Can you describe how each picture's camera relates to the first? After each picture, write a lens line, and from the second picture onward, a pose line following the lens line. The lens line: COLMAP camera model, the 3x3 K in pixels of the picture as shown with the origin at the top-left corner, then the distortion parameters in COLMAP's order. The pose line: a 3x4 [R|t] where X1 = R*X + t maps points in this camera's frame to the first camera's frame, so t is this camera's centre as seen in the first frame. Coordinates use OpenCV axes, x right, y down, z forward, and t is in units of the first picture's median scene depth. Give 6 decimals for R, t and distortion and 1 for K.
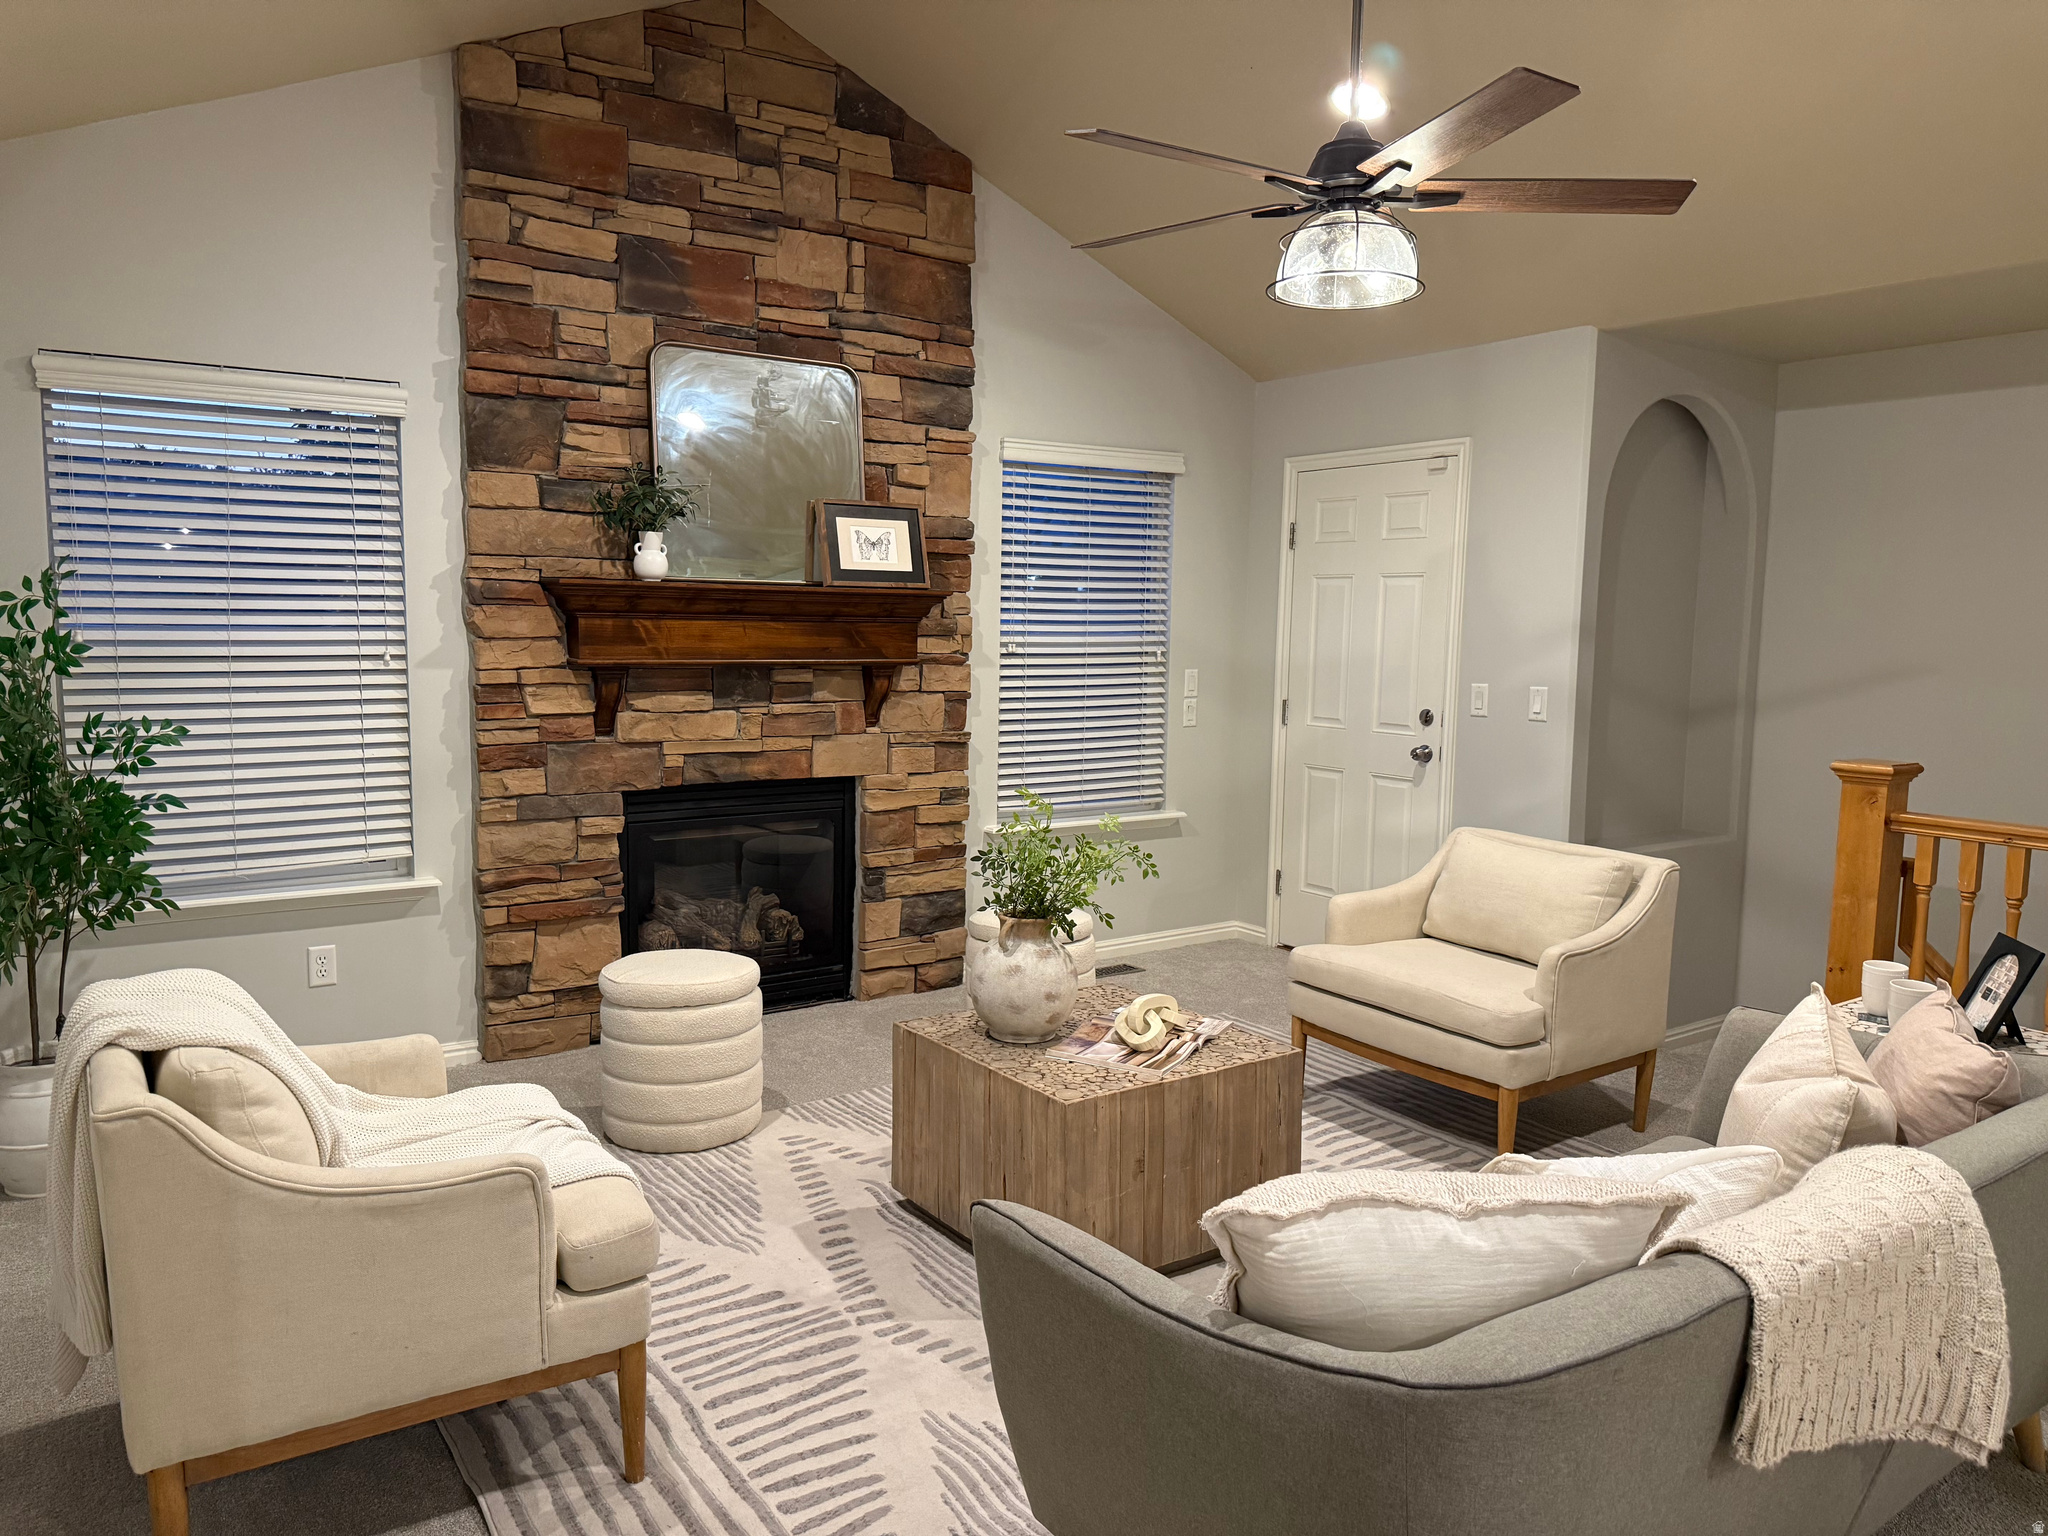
lens RADIAL K [[1449.1, 0, 1036.3], [0, 1449.1, 790.4], [0, 0, 1]] dist [0.074054, -0.102196]
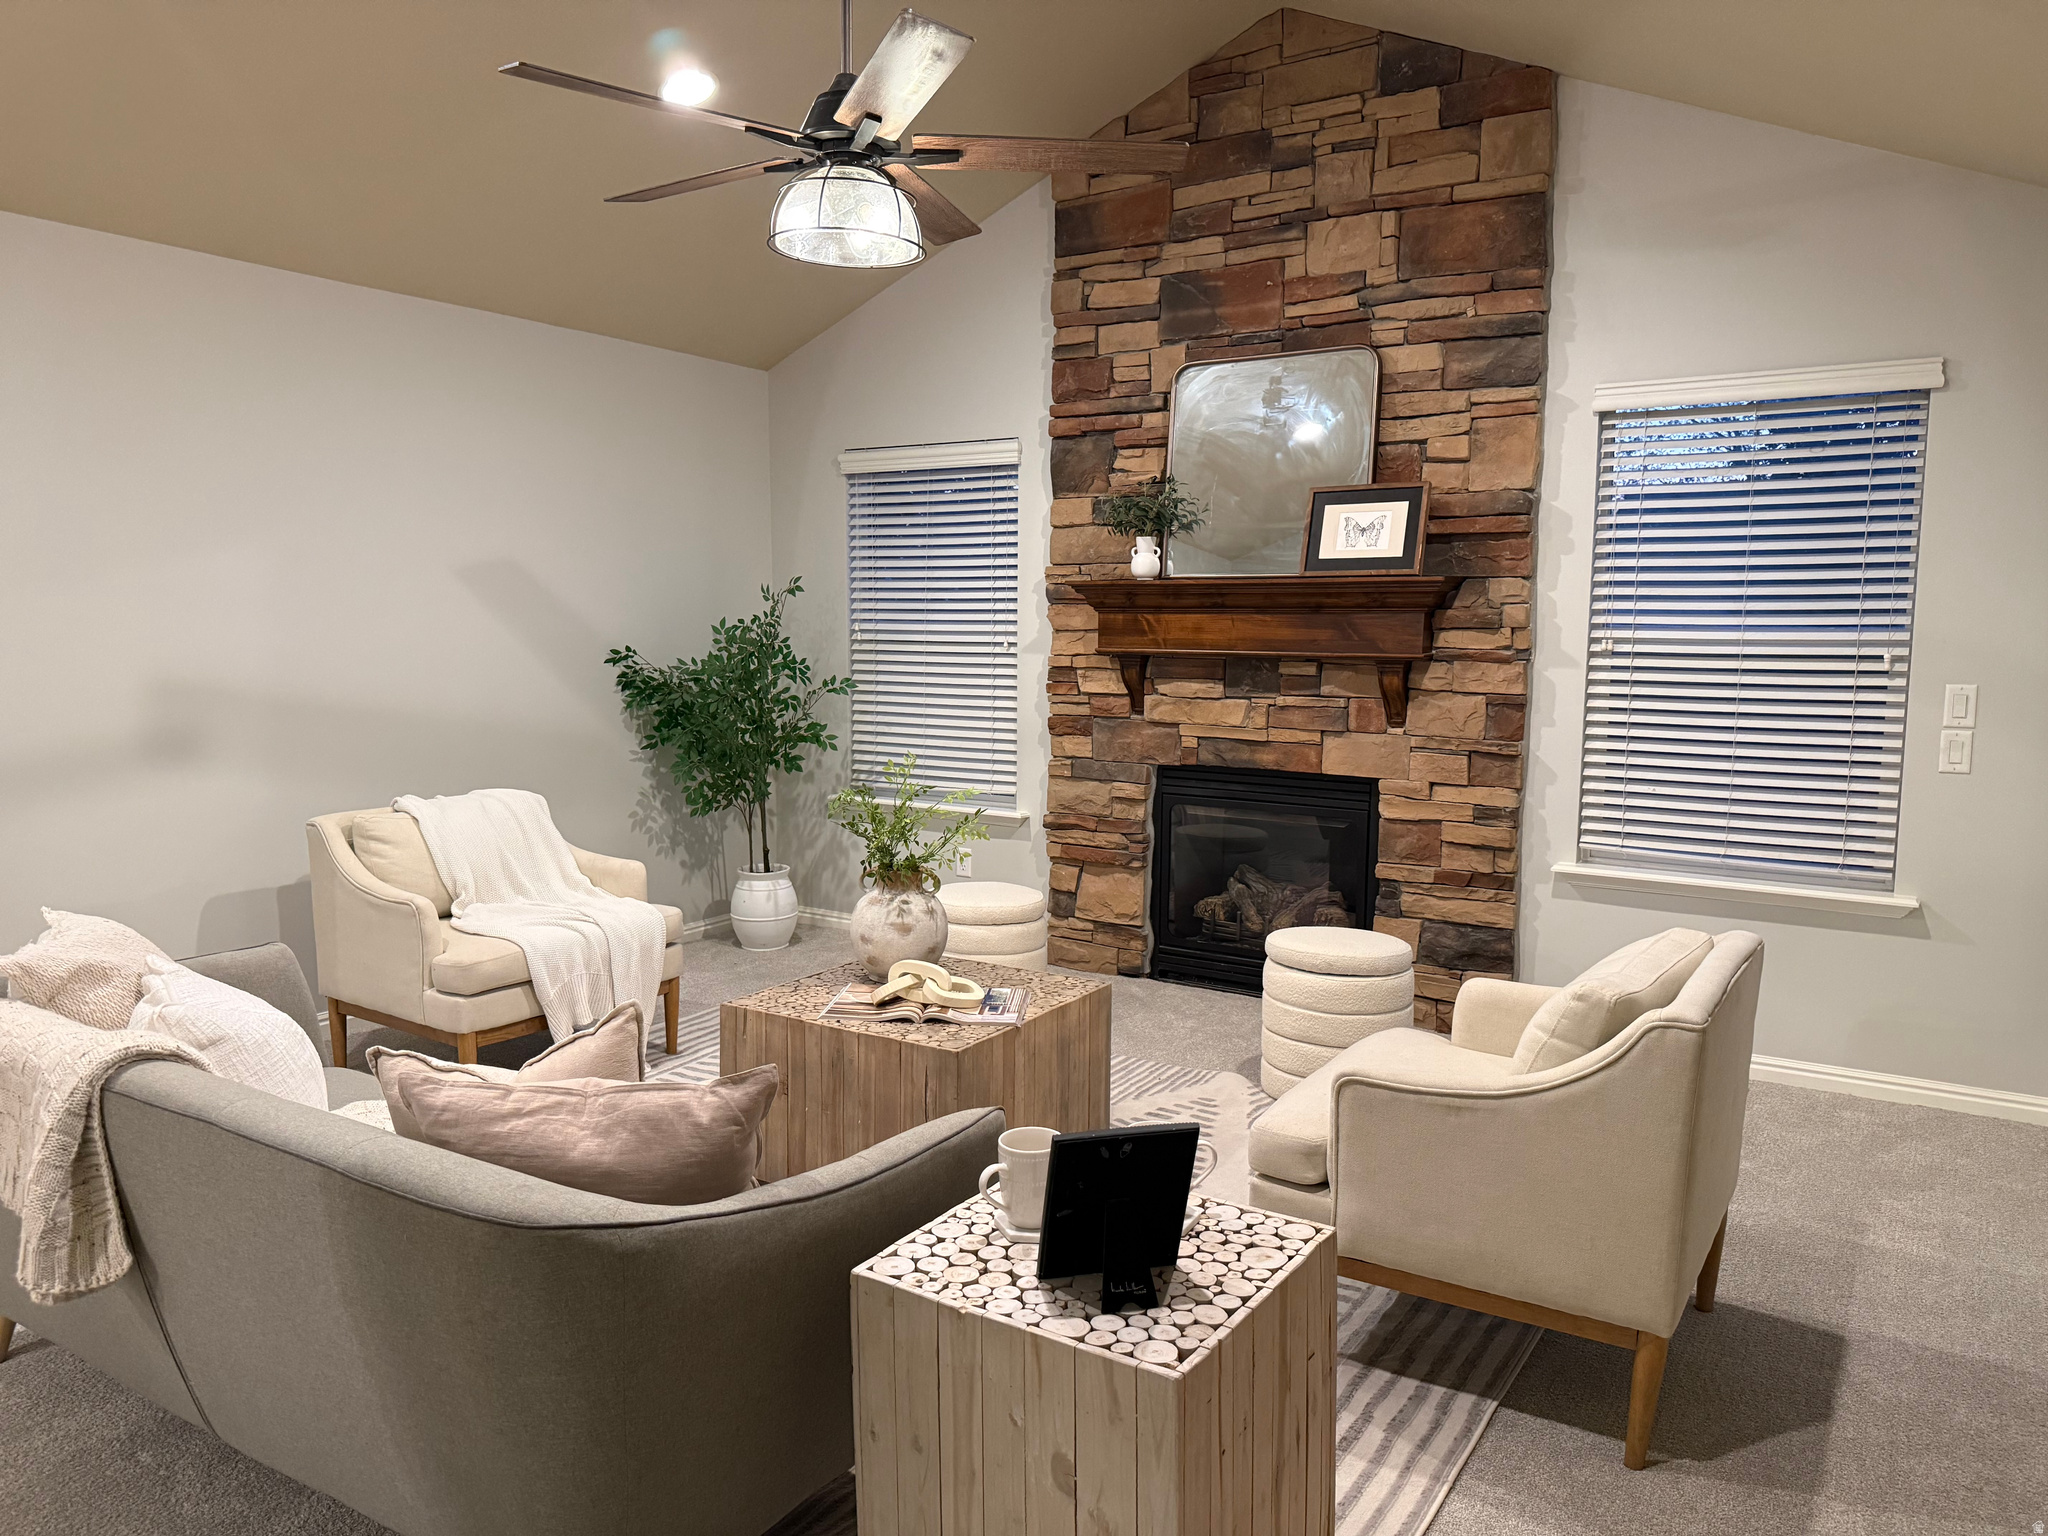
lens RADIAL K [[1449.1, 0, 991.5], [0, 1449.1, 798.9], [0, 0, 1]] dist [0.074054, -0.102196]
pose [[0.354889, 0.104284, -0.929074, 0.716449], [-0.115971, 0.990995, 0.066935, -0.033150], [0.927688, 0.083991, 0.363787, 0.457577]]
